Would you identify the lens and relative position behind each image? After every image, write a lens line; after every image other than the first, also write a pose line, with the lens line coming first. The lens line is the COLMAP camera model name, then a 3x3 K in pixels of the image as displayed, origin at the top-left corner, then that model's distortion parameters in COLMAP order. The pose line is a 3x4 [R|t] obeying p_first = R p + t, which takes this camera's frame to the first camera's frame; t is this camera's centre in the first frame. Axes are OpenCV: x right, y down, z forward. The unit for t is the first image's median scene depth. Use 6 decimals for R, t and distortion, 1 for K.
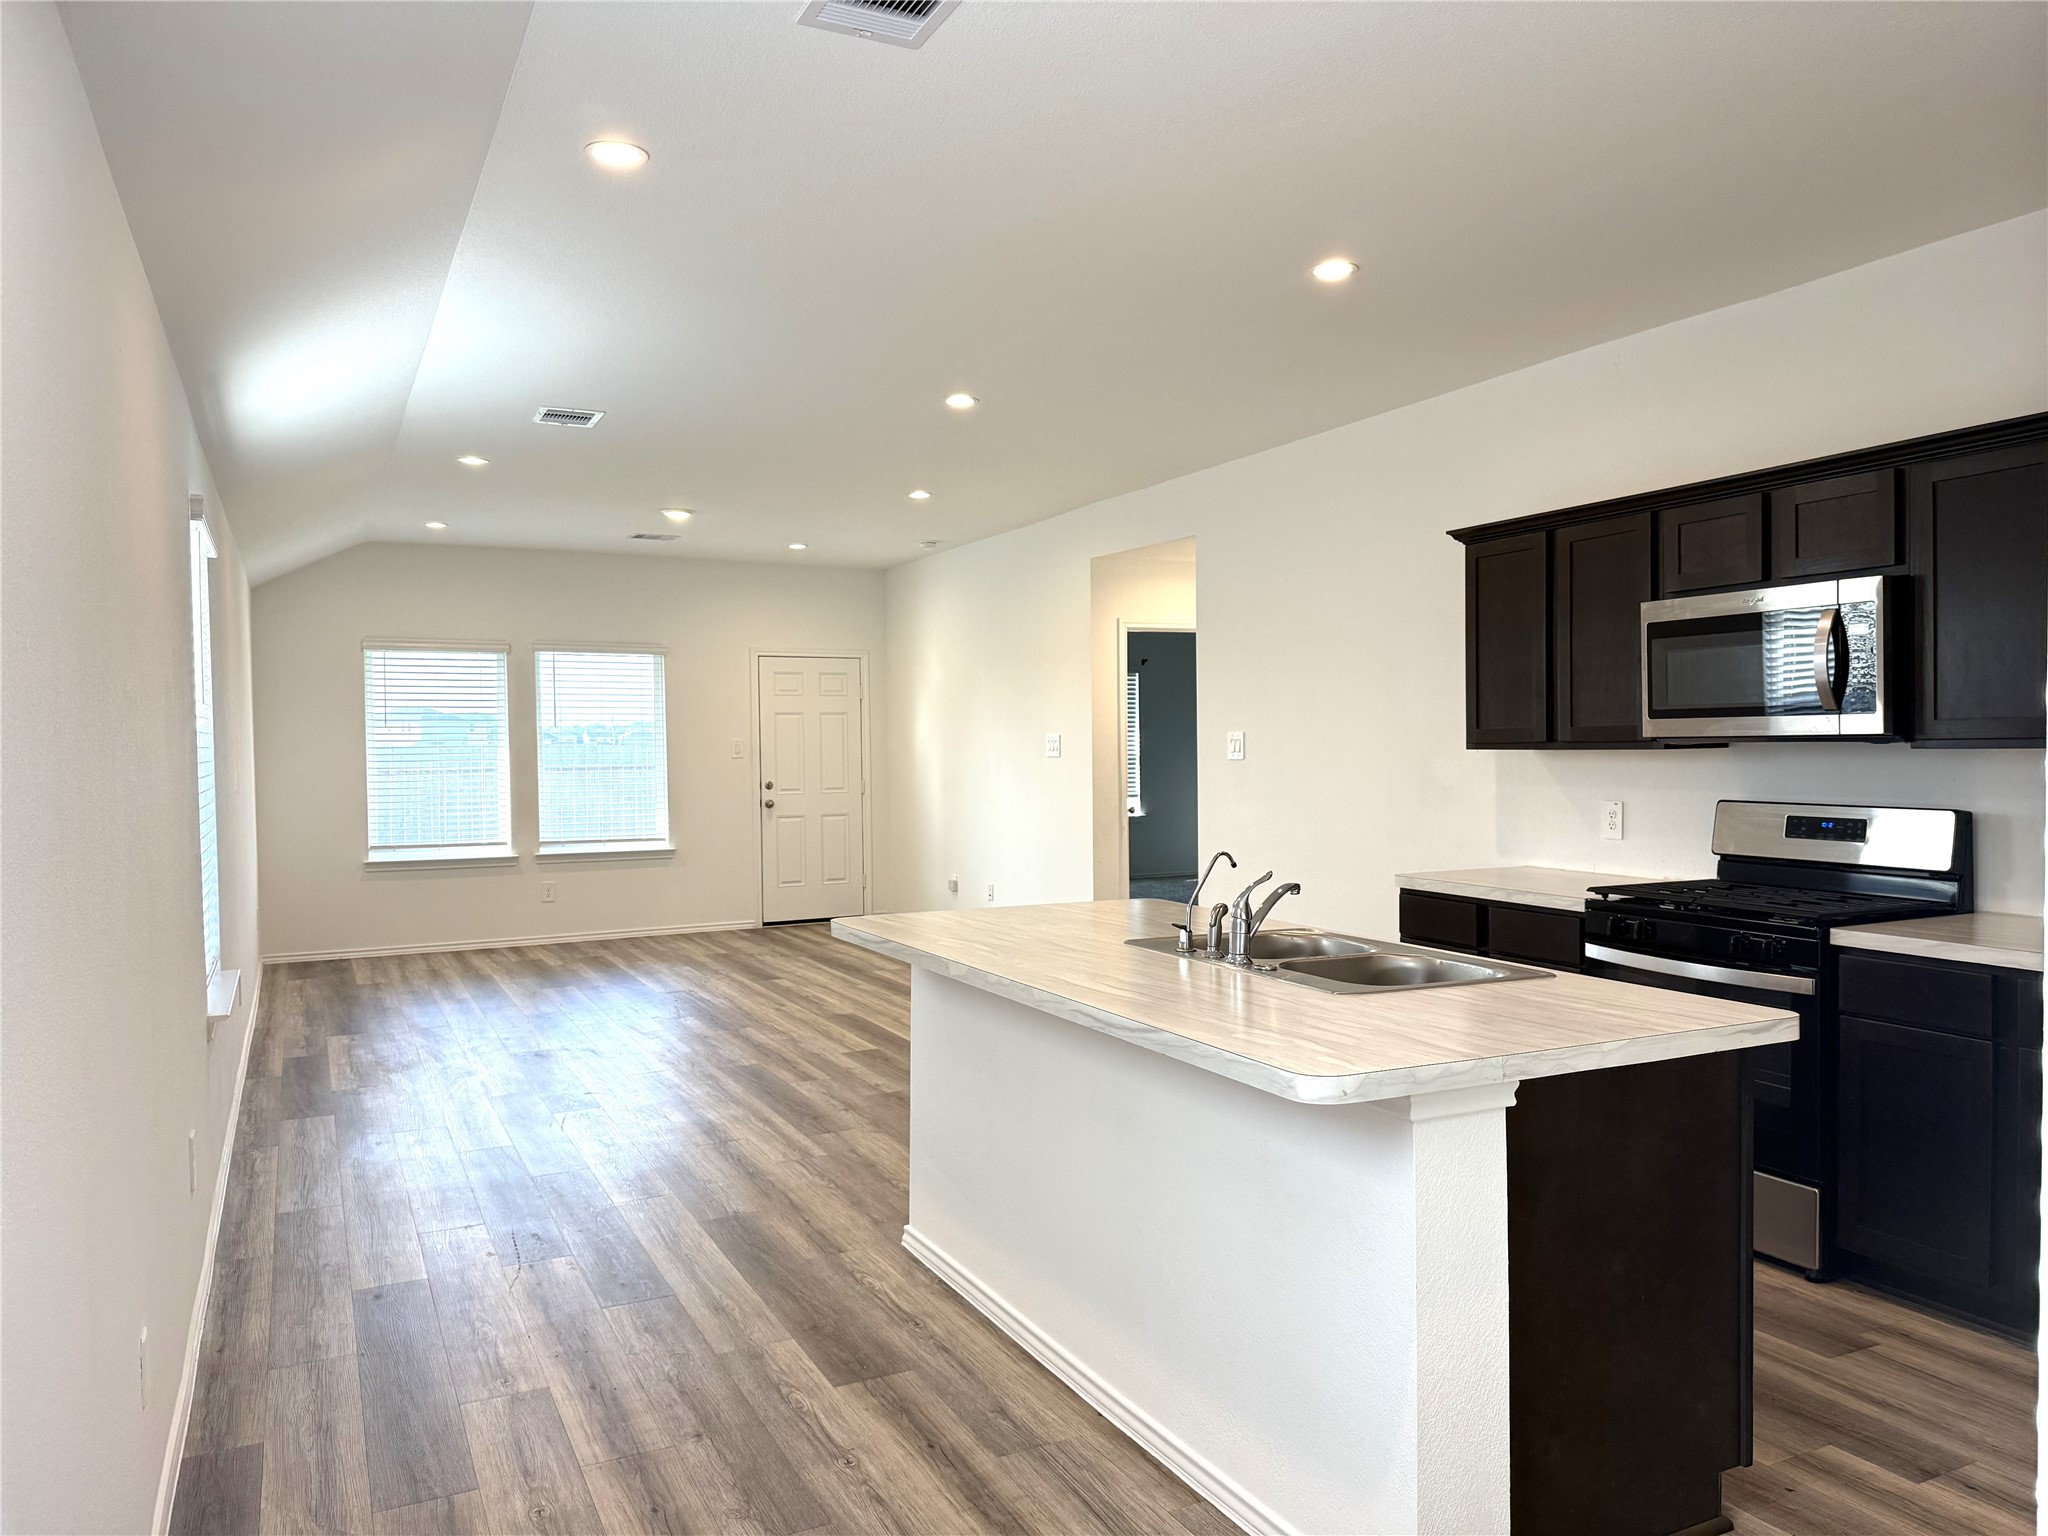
lens RADIAL K [[1401.5, 0, 1024.0], [0, 1401.5, 768.0], [0, 0, 1]] dist [0.160829, -0.294179]
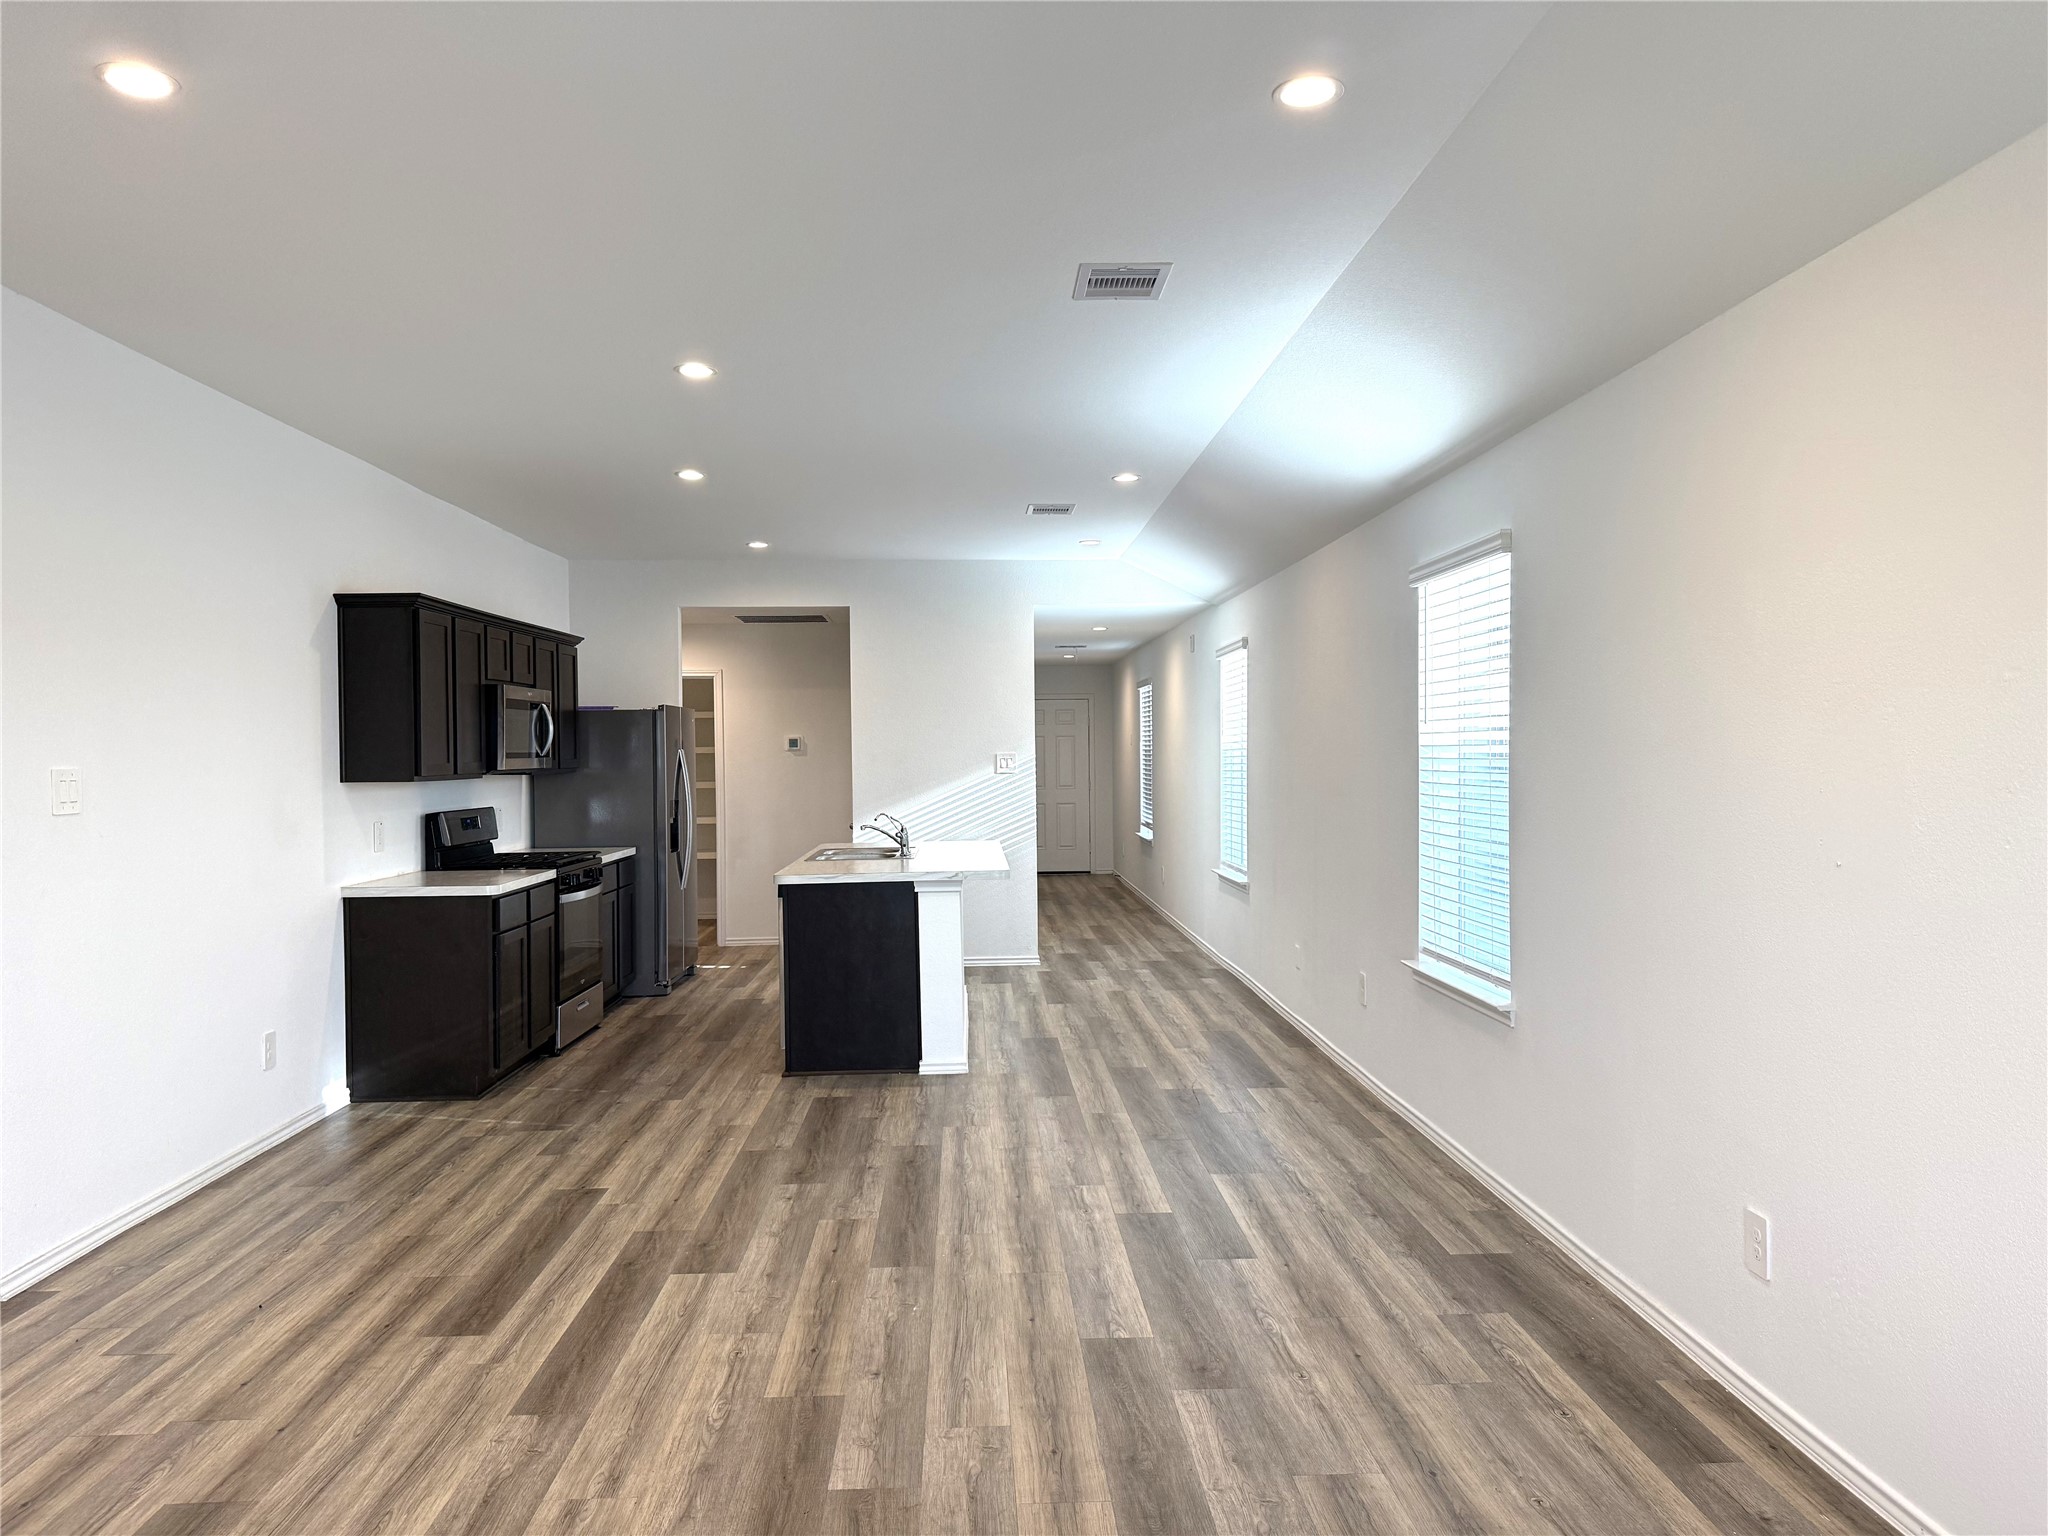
lens RADIAL K [[1401.5, 0, 1024.0], [0, 1401.5, 768.0], [0, 0, 1]] dist [0.160829, -0.294179]
pose [[-0.909546, 0.017812, 0.415221, -0.769277], [0.029661, 0.999316, 0.022105, -0.043080], [-0.414543, 0.032421, -0.909452, 2.273046]]
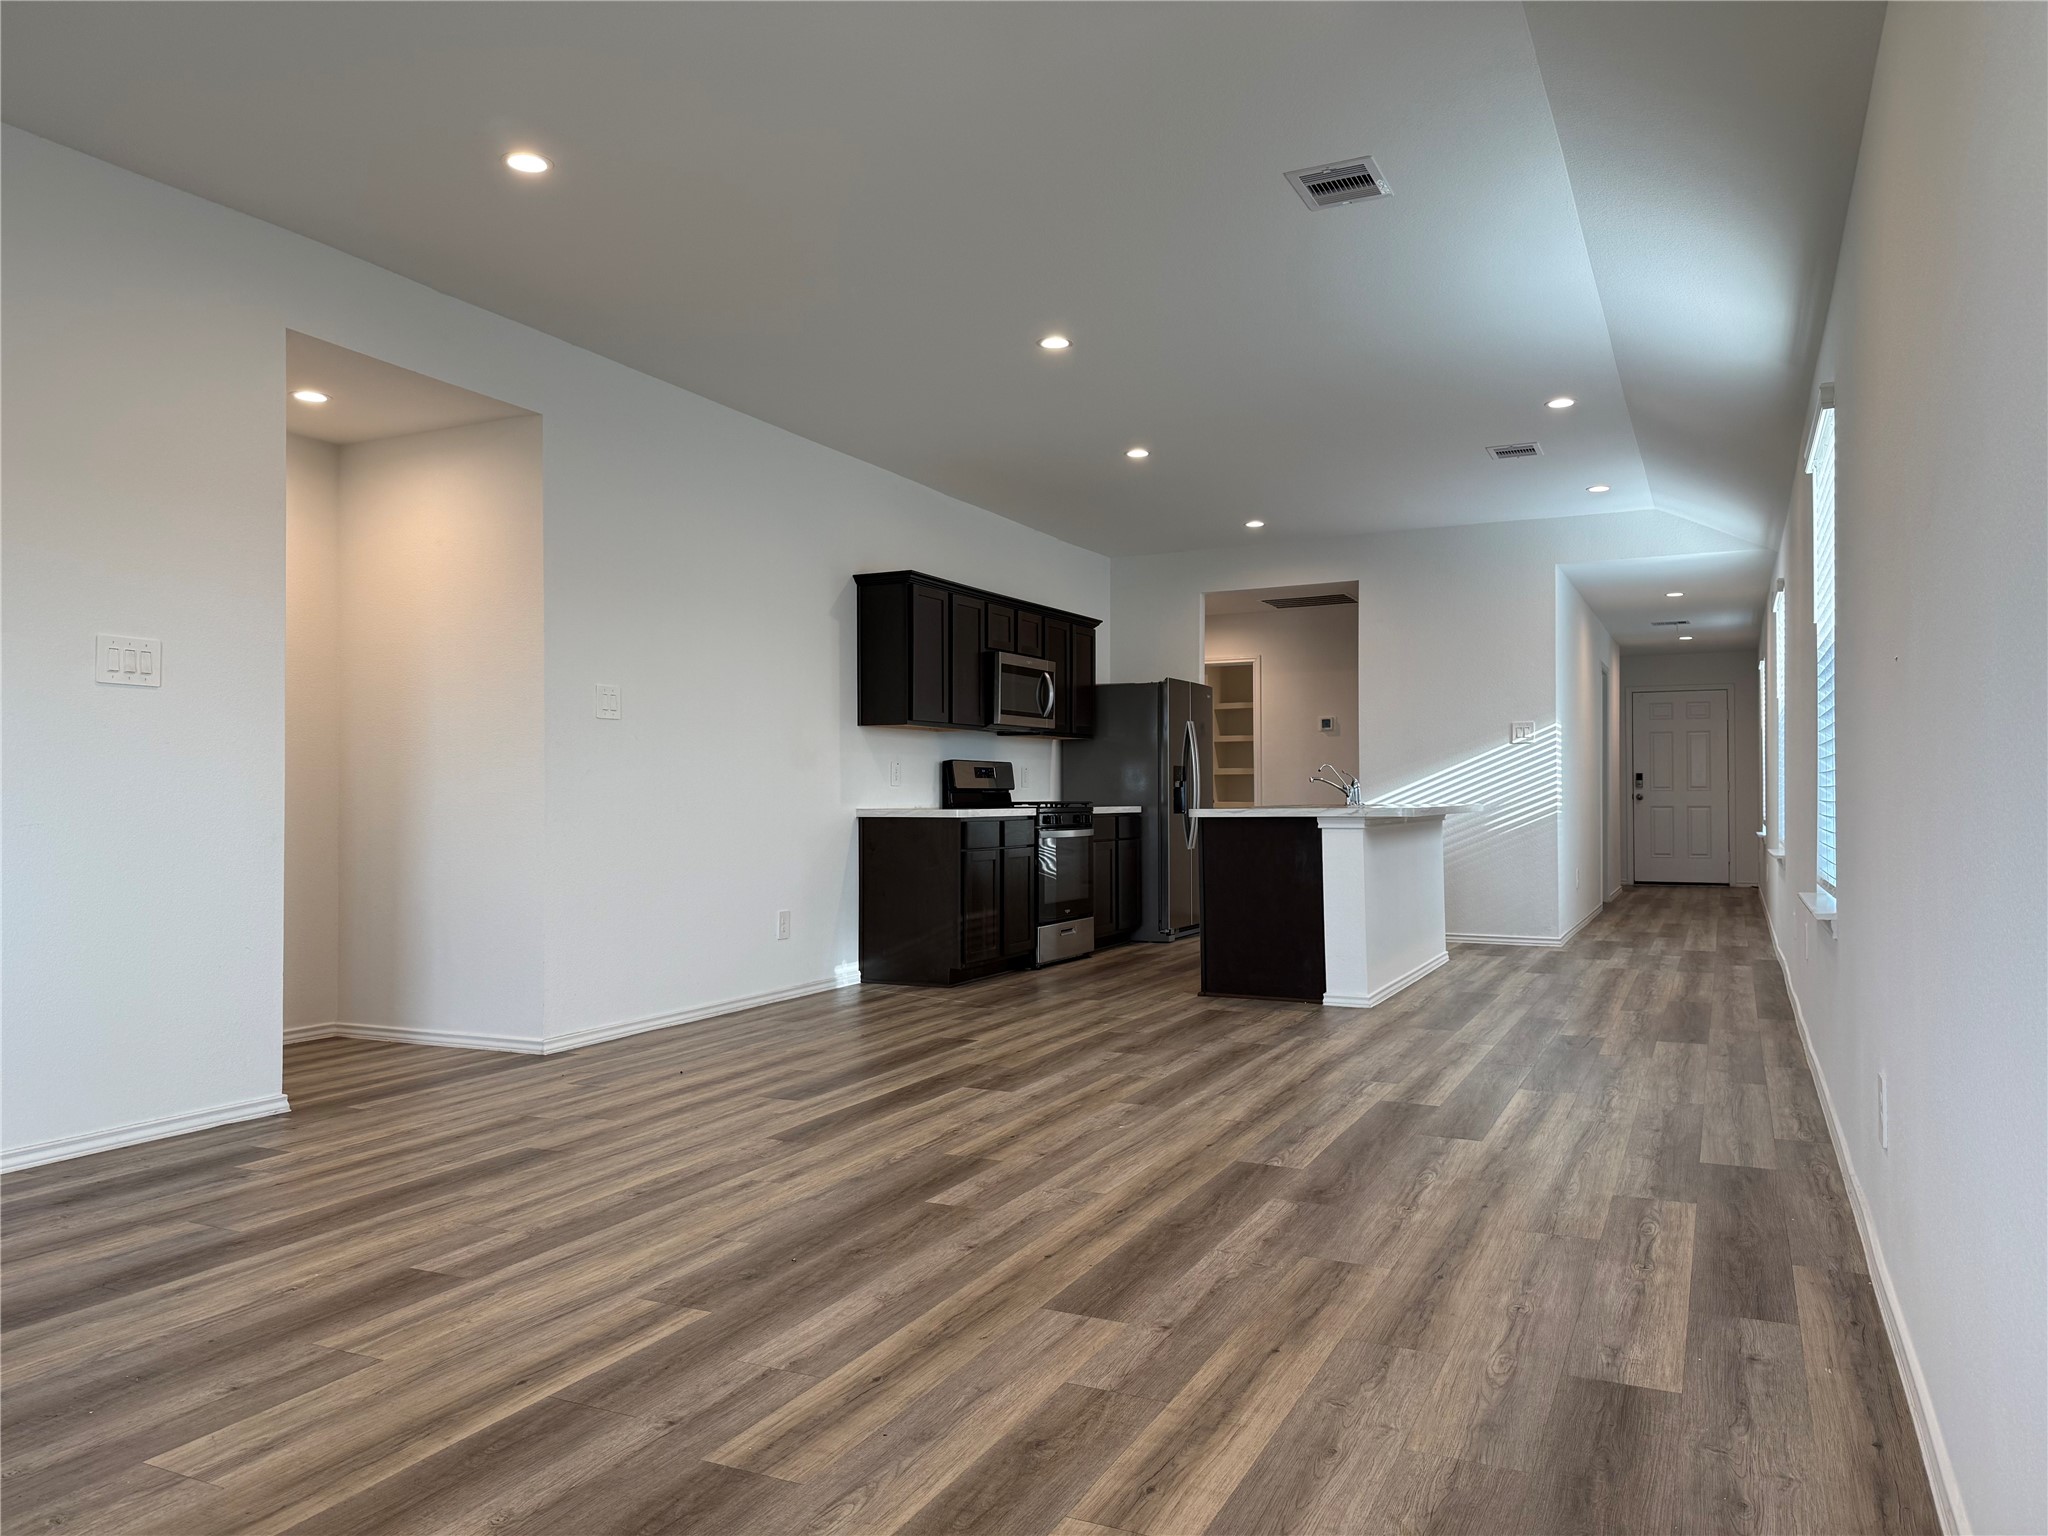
lens RADIAL K [[1401.5, 0, 1024.0], [0, 1401.5, 768.0], [0, 0, 1]] dist [0.160829, -0.294179]
pose [[-0.603956, 0.031132, 0.796410, -1.081480], [0.026471, 0.999469, -0.018996, 0.075133], [-0.796578, 0.009609, -0.604459, 2.155338]]
